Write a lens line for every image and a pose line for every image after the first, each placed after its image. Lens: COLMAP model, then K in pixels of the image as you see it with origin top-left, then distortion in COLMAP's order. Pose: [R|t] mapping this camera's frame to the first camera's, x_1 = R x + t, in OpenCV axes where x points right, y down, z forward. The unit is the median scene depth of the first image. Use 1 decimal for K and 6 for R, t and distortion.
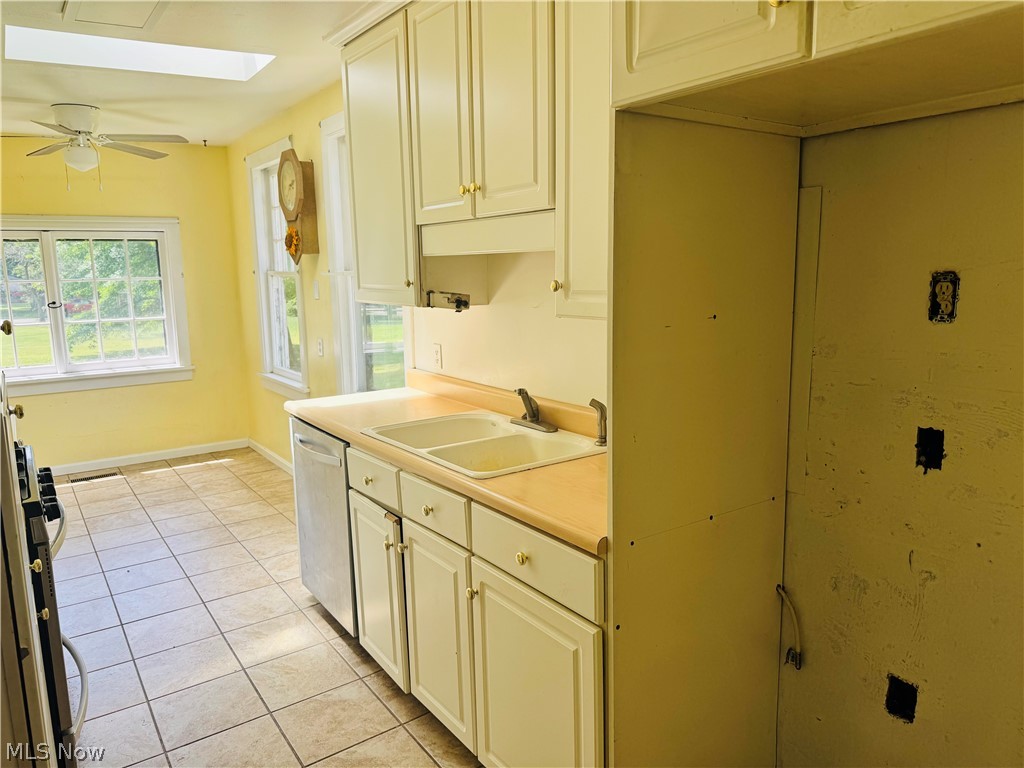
lens RADIAL K [[717.3, 0, 514.2], [0, 717.3, 390.4], [0, 0, 1]] dist [0.126434, -0.210227]
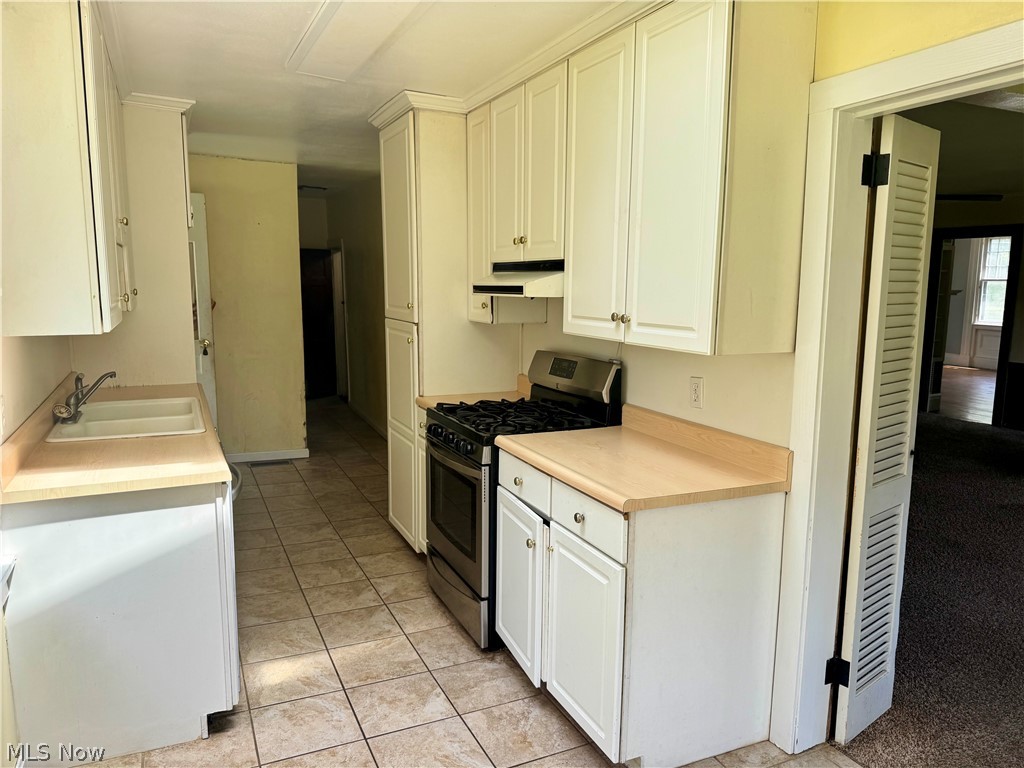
lens RADIAL K [[717.3, 0, 514.2], [0, 717.3, 390.4], [0, 0, 1]] dist [0.126434, -0.210227]
pose [[-0.985001, -0.016870, 0.171721, -0.535963], [0.038202, 0.949190, 0.312376, -0.204142], [-0.168265, 0.314251, -0.934309, 1.199484]]
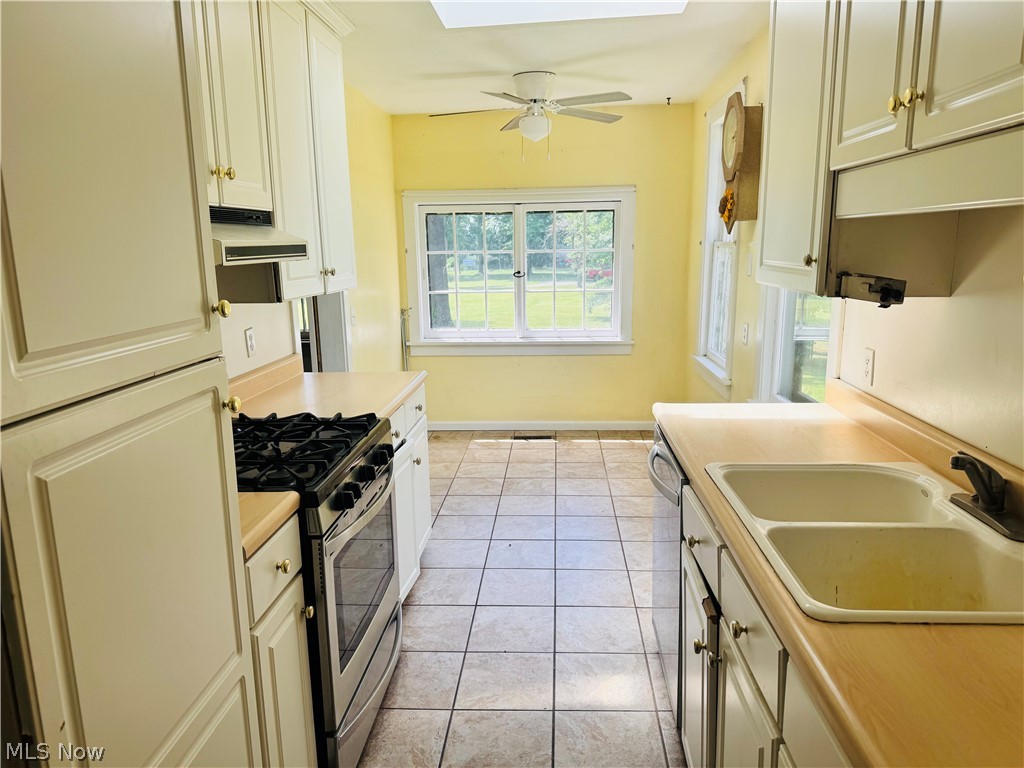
lens RADIAL K [[717.3, 0, 514.2], [0, 717.3, 390.4], [0, 0, 1]] dist [0.126434, -0.210227]
pose [[0.781977, 0.130262, -0.609543, 0.042814], [-0.105174, 0.991472, 0.076955, -0.033313], [0.614369, 0.003931, 0.789009, 0.190877]]
